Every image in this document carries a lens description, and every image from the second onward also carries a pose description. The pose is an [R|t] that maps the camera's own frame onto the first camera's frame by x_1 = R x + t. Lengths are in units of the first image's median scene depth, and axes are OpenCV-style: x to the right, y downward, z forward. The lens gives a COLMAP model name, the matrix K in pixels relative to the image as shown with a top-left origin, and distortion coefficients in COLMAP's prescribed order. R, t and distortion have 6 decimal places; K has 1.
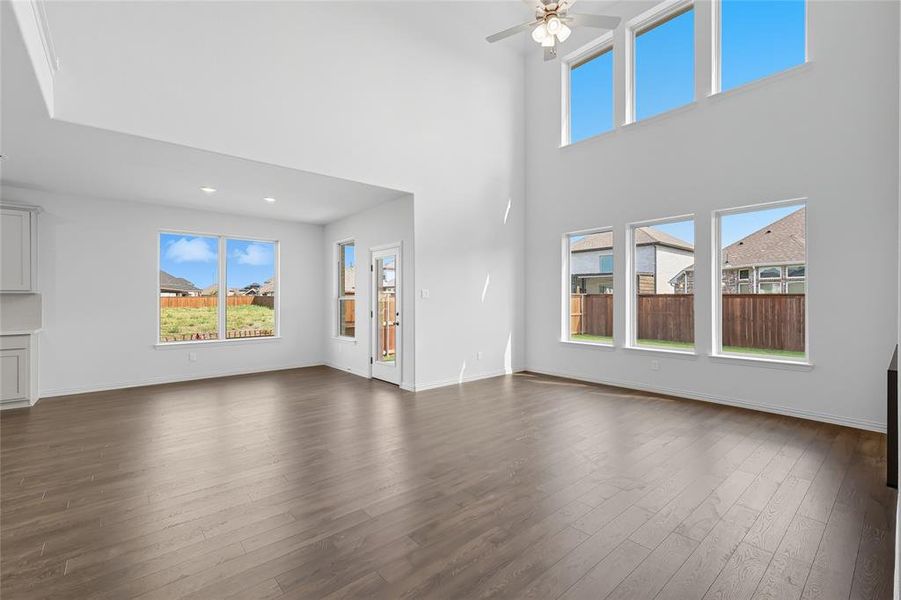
lens RADIAL K [[394.9, 0, 445.8], [0, 394.9, 296.0], [0, 0, 1]] dist [0.010522, 0.000297]
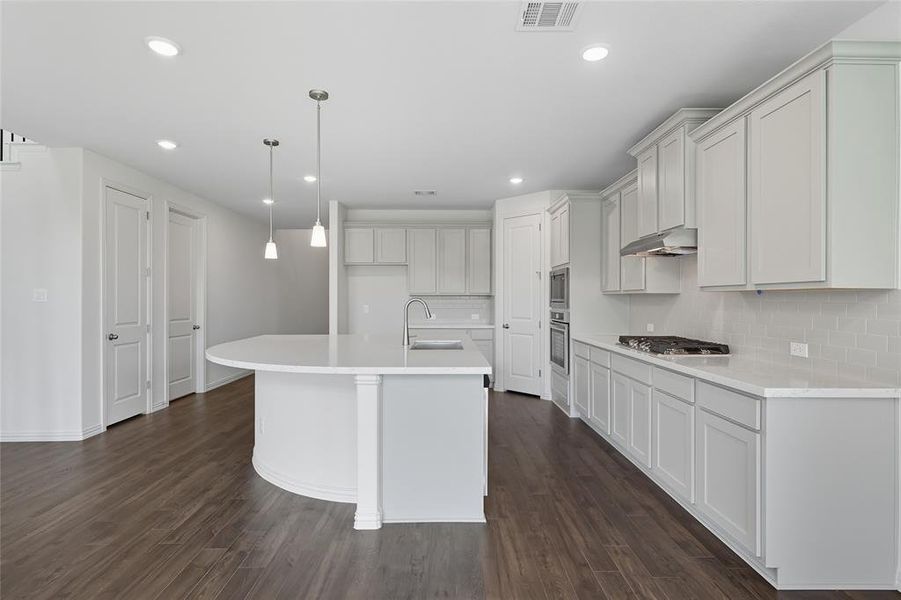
lens RADIAL K [[443.6, 0, 451.8], [0, 443.6, 298.2], [0, 0, 1]] dist [0.005126, -0.000578]
pose [[-0.622531, 0.002266, -0.782592, -0.395621], [0.004690, 0.999989, -0.000835, 0.000681], [0.782581, -0.004190, -0.622535, 0.782180]]
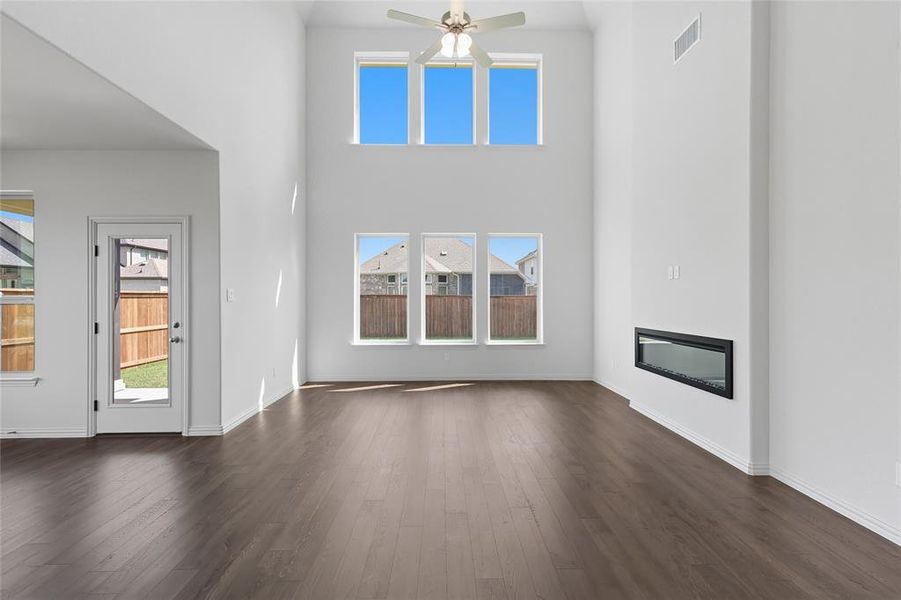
lens RADIAL K [[394.9, 0, 451.7], [0, 394.9, 297.9], [0, 0, 1]] dist [0.010522, 0.000297]
pose [[0.630729, 0.000248, 0.776003, -0.314929], [-0.005978, 0.999972, 0.004540, -0.005454], [-0.775980, -0.007502, 0.630712, 0.205033]]
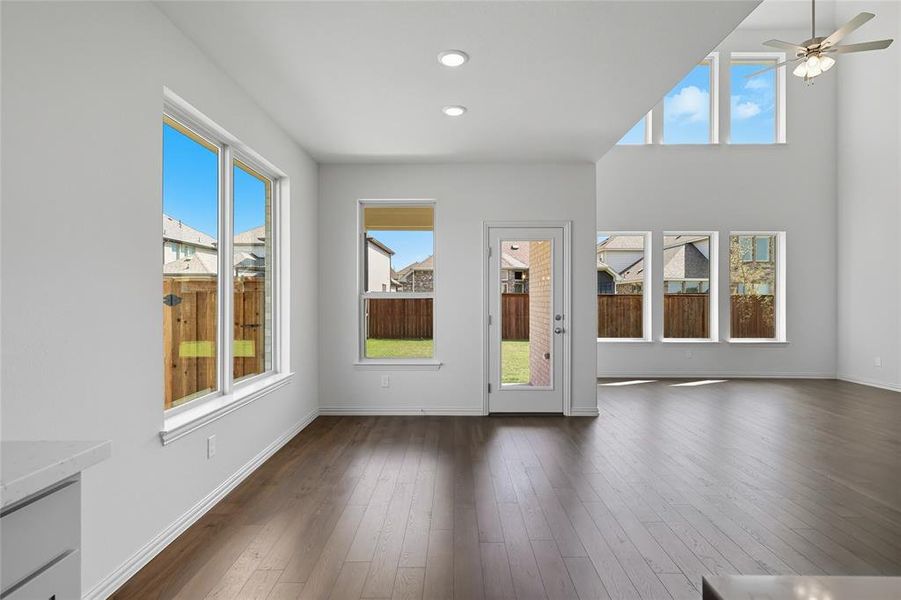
lens RADIAL K [[462.7, 0, 445.5], [0, 462.7, 299.2], [0, 0, 1]] dist [-0.002239, -0.000478]
pose [[0.661866, -0.000558, 0.749622, -0.831492], [-0.008661, 0.999927, 0.008392, 0.004094], [-0.749572, -0.012047, 0.661813, 0.530327]]
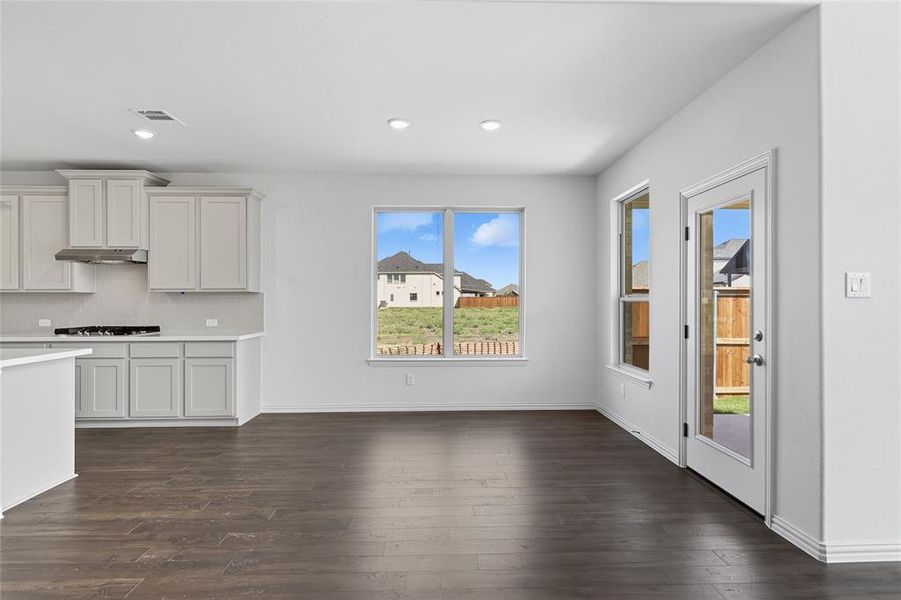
lens RADIAL K [[443.6, 0, 452.4], [0, 443.6, 301.8], [0, 0, 1]] dist [0.005126, -0.000578]
pose [[0.788293, 0.005230, -0.615277, -0.081805], [0.002429, 0.999930, 0.011612, 0.003521], [0.615295, -0.010648, 0.788225, 0.412654]]
